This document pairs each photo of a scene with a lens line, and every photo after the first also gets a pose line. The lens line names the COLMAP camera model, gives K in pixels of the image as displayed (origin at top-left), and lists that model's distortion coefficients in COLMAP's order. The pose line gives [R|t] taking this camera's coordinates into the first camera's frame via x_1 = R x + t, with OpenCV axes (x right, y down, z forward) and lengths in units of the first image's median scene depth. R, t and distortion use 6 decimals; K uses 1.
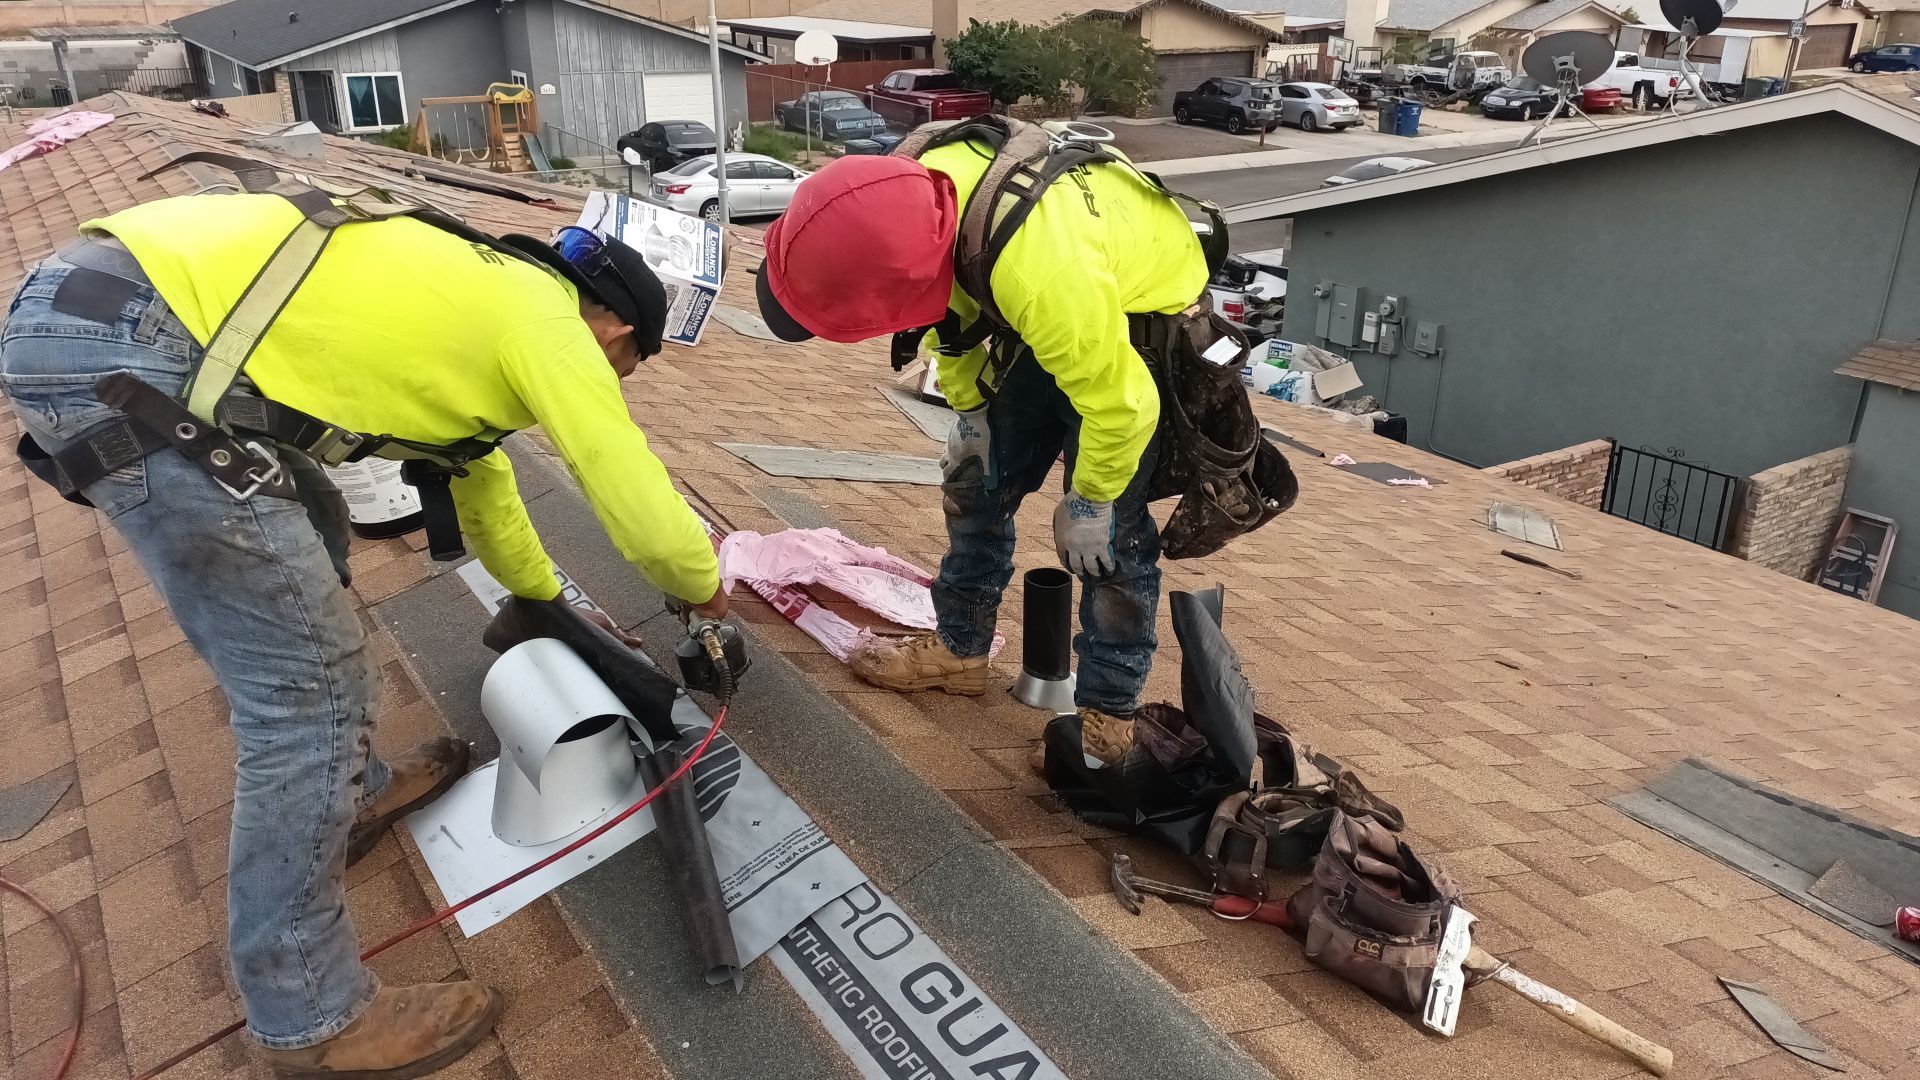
lens RADIAL K [[1469.8, 0, 960.0], [0, 1469.8, 540.0], [0, 0, 1]] dist [0.027237, -0.004235]
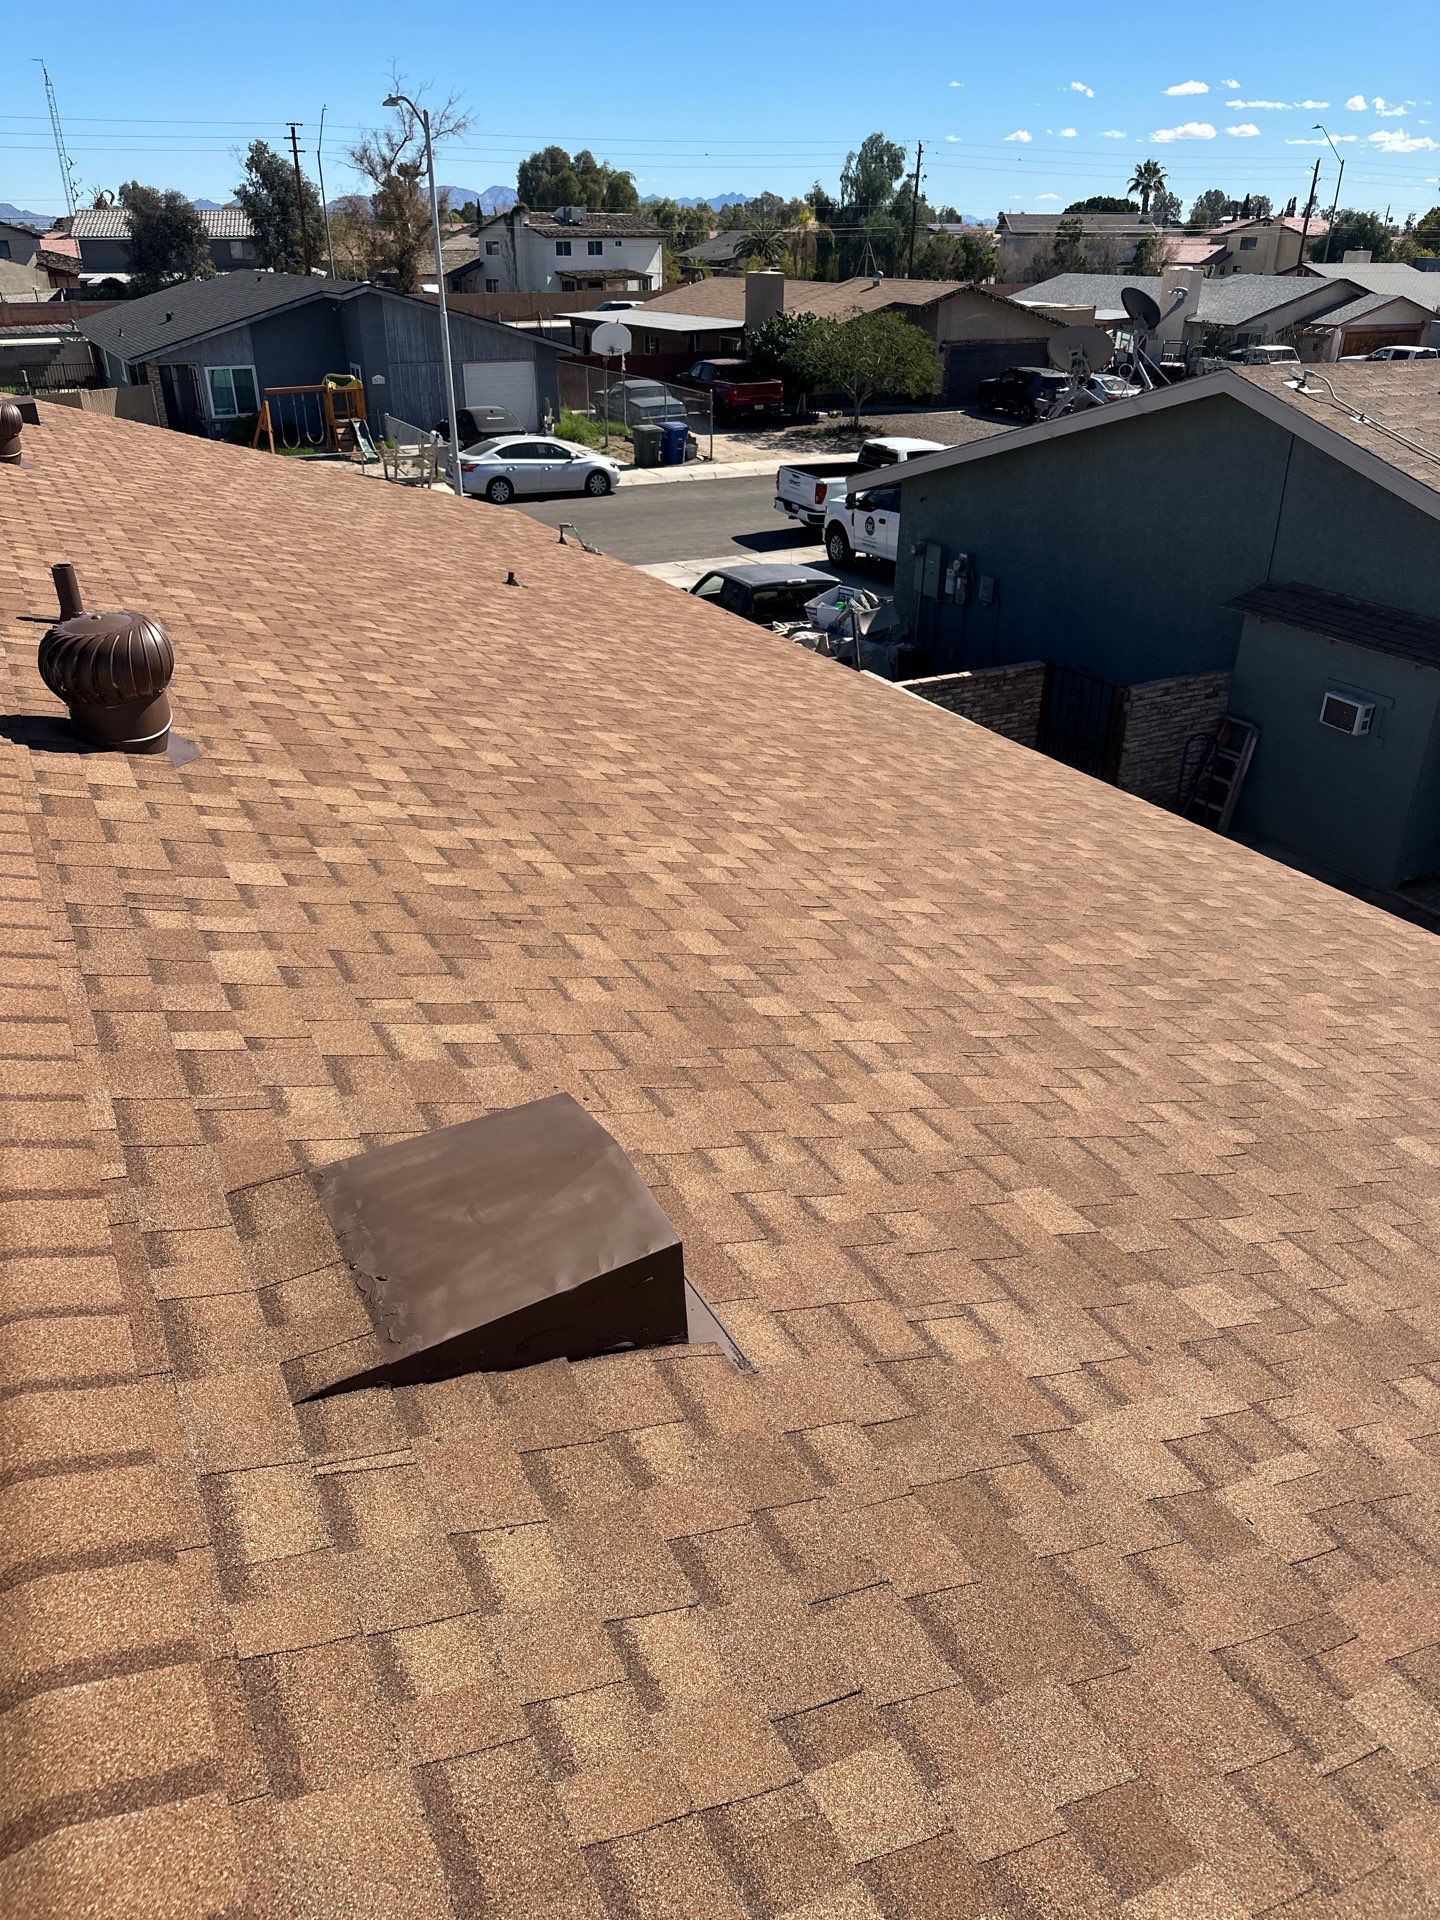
lens RADIAL K [[1407.0, 0, 720.0], [0, 1407.0, 960.0], [0, 0, 1]] dist [0.044643, -0.064234]
pose [[0.995558, 0.034123, -0.087748, 0.091230], [-0.025978, 0.995388, 0.092346, 0.027493], [0.090494, -0.089656, 0.991853, -0.082833]]
